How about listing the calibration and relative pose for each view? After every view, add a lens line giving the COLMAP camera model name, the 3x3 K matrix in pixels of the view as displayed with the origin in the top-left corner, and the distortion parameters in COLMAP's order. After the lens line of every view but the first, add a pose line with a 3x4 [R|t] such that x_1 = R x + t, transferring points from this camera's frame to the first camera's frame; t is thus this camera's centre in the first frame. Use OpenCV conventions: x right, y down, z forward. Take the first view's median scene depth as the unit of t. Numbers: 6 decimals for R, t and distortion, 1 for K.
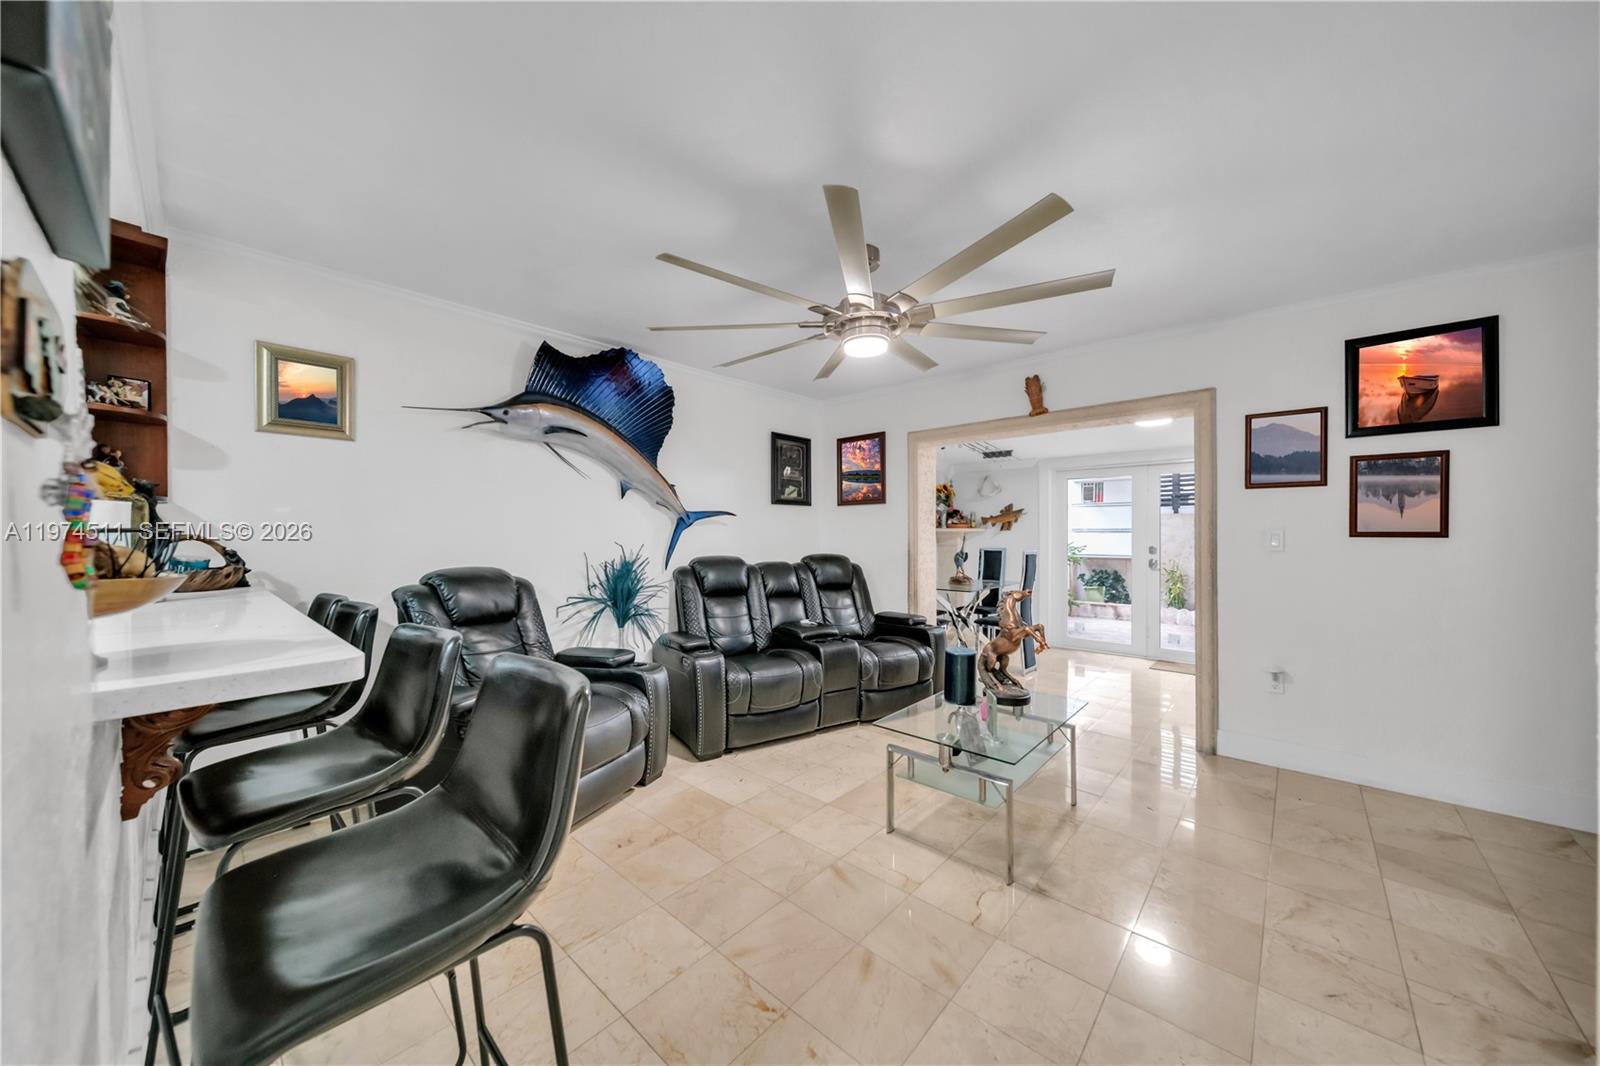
lens RADIAL K [[555.4, 0, 798.8], [0, 555.4, 531.4], [0, 0, 1]] dist [0.002296, -0.001448]
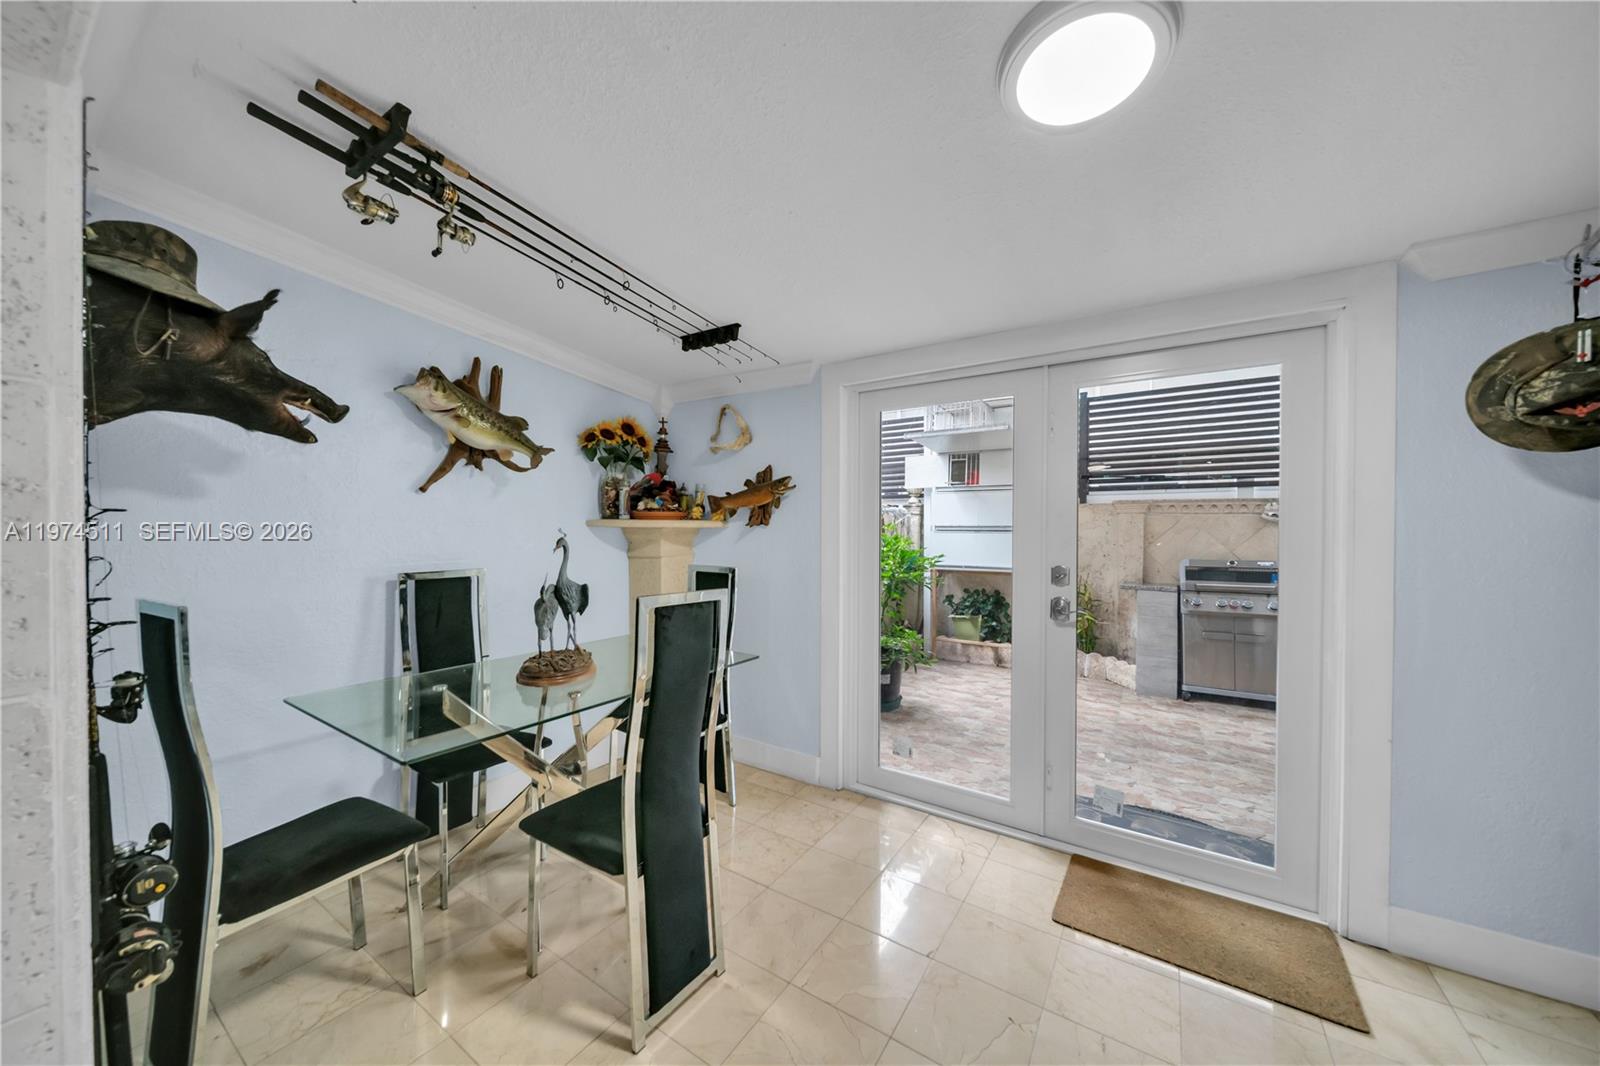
lens RADIAL K [[555.4, 0, 802.7], [0, 555.4, 538.4], [0, 0, 1]] dist [0.002296, -0.001448]
pose [[0.987566, 0.001435, 0.157200, 0.608186], [-0.003267, 0.999930, 0.011394, 0.006786], [-0.157172, -0.011766, 0.987501, 0.984602]]
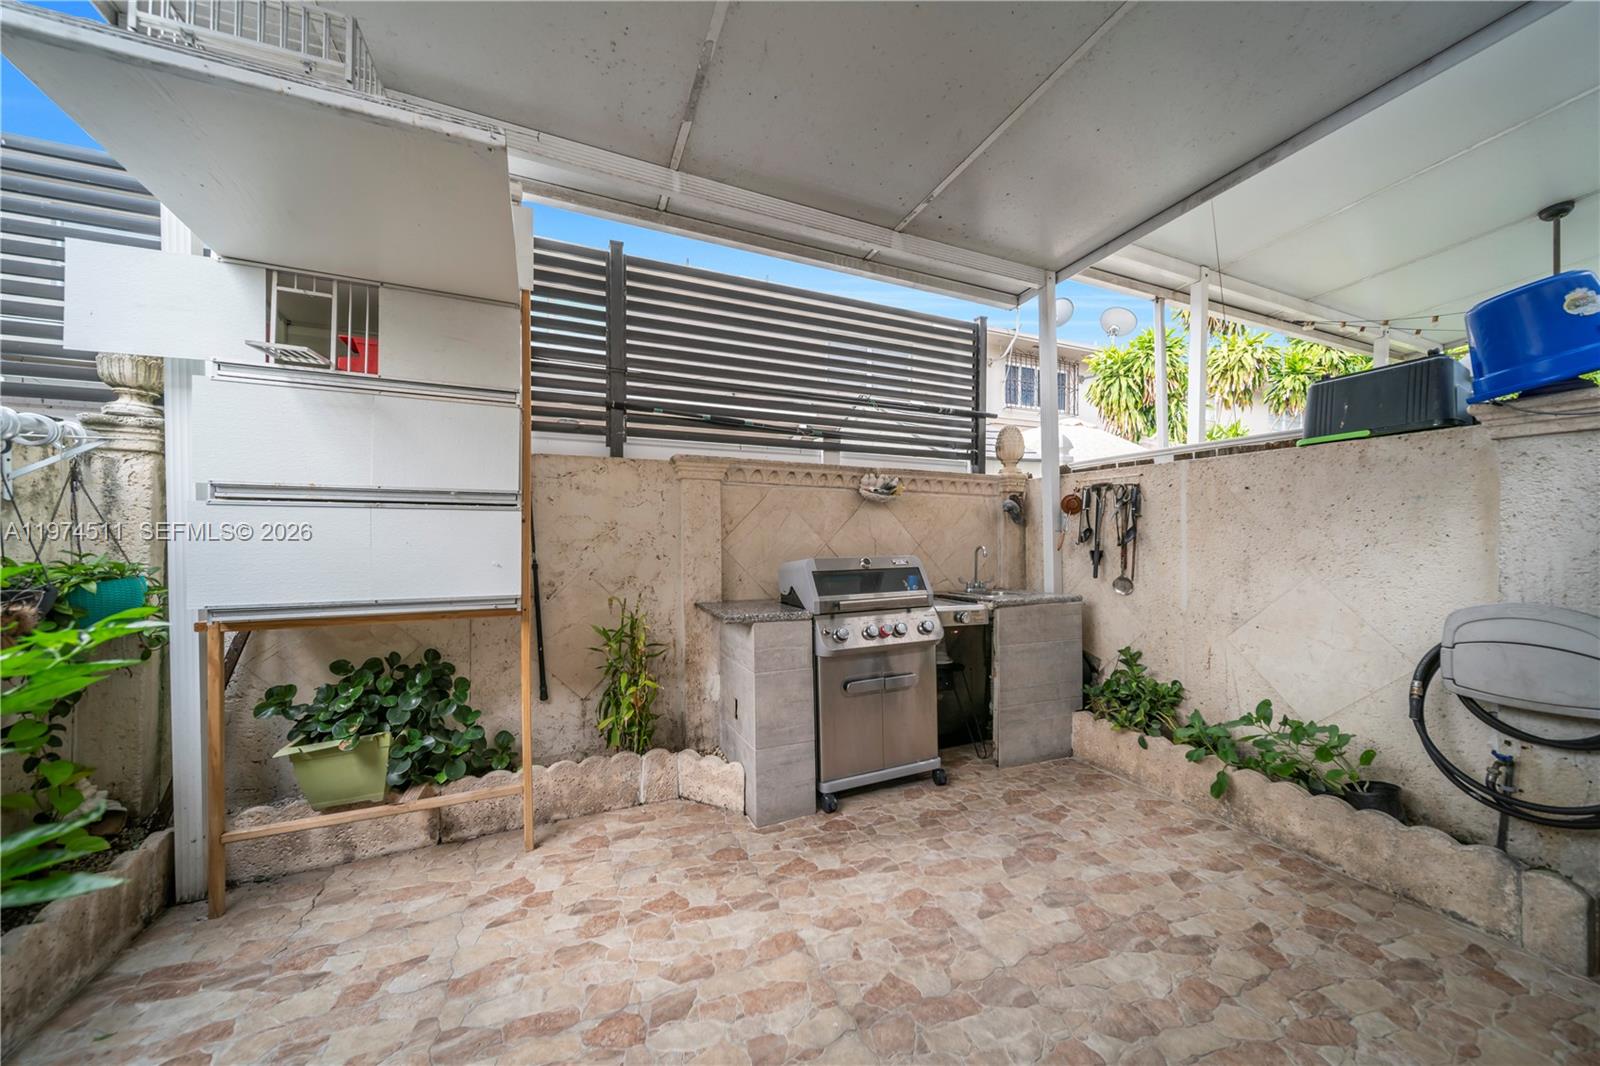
lens RADIAL K [[555.4, 0, 800.1], [0, 555.4, 531.6], [0, 0, 1]] dist [0.002296, -0.001448]
pose [[0.419797, -0.006309, 0.907596, 1.011118], [-0.003096, 0.999960, 0.008383, 0.024302], [-0.907613, -0.006329, 0.419760, 1.830077]]
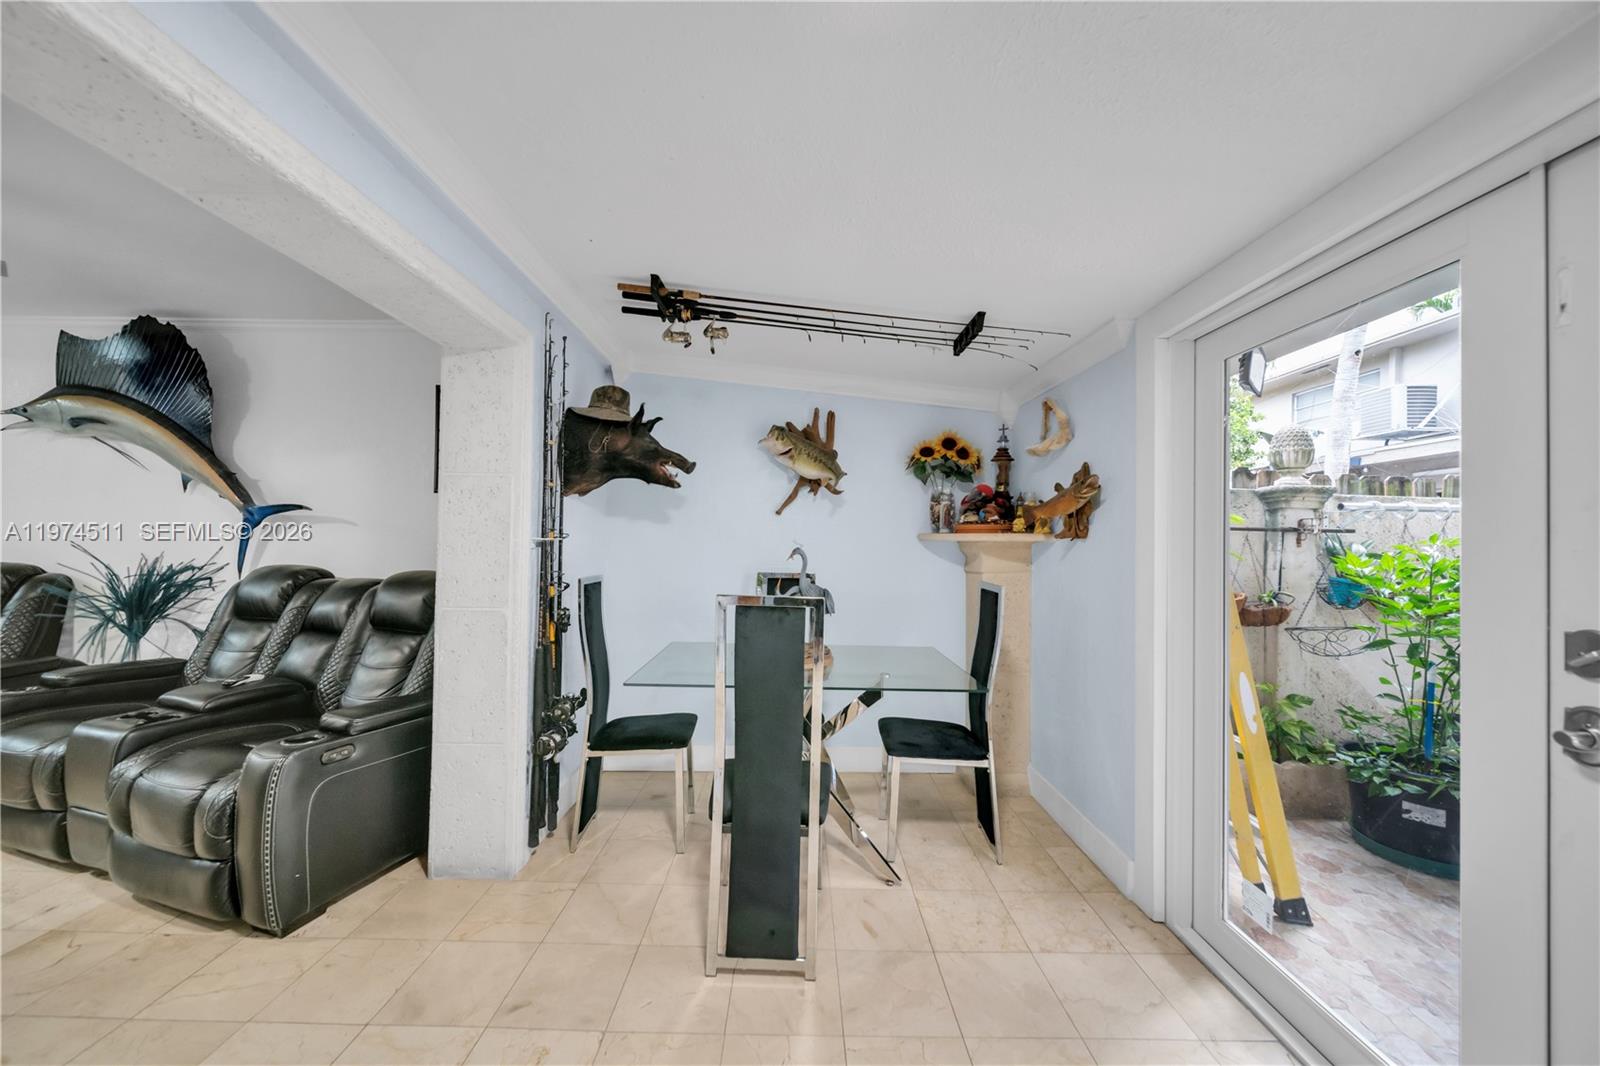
lens RADIAL K [[555.4, 0, 800.3], [0, 555.4, 539.0], [0, 0, 1]] dist [0.002296, -0.001448]
pose [[0.669052, 0.001050, -0.743215, 0.951005], [-0.014512, 0.999827, -0.011652, 0.010652], [0.743074, 0.018581, 0.668951, 1.121921]]
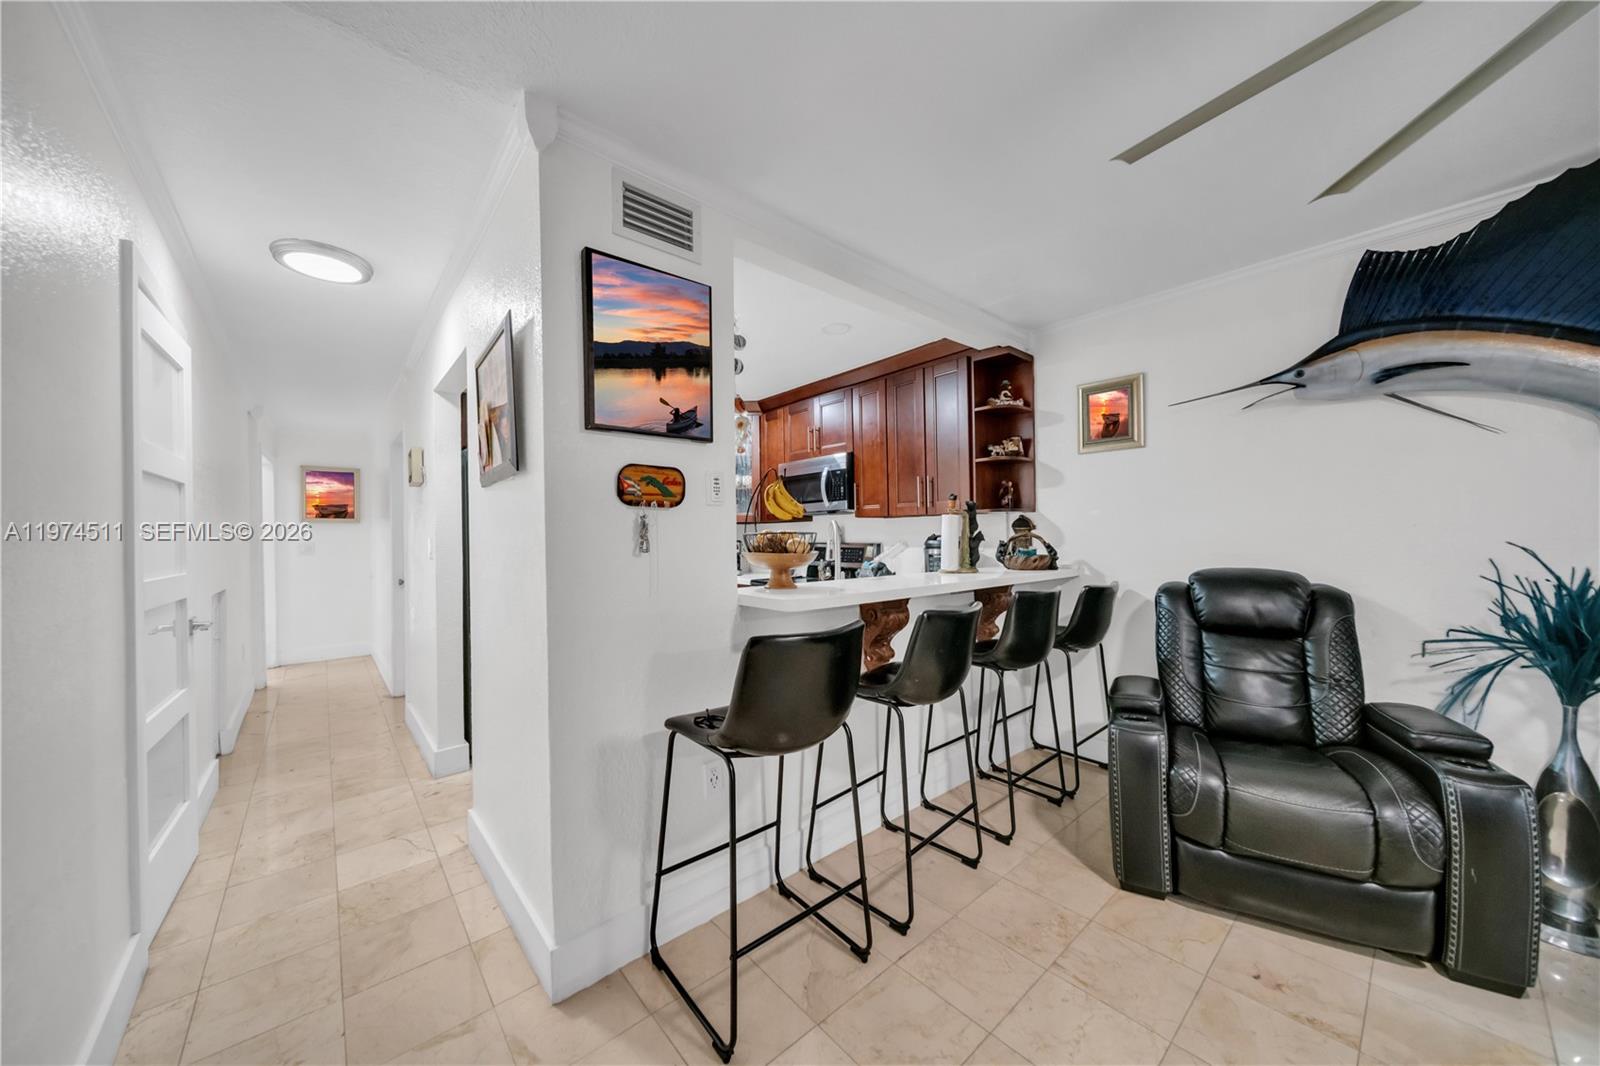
lens RADIAL K [[555.4, 0, 791.5], [0, 555.4, 530.5], [0, 0, 1]] dist [0.002296, -0.001448]
pose [[-0.138942, -0.011876, -0.990229, 0.276884], [0.009445, 0.999867, -0.013316, 0.008110], [0.990256, -0.011203, -0.138811, 0.321500]]
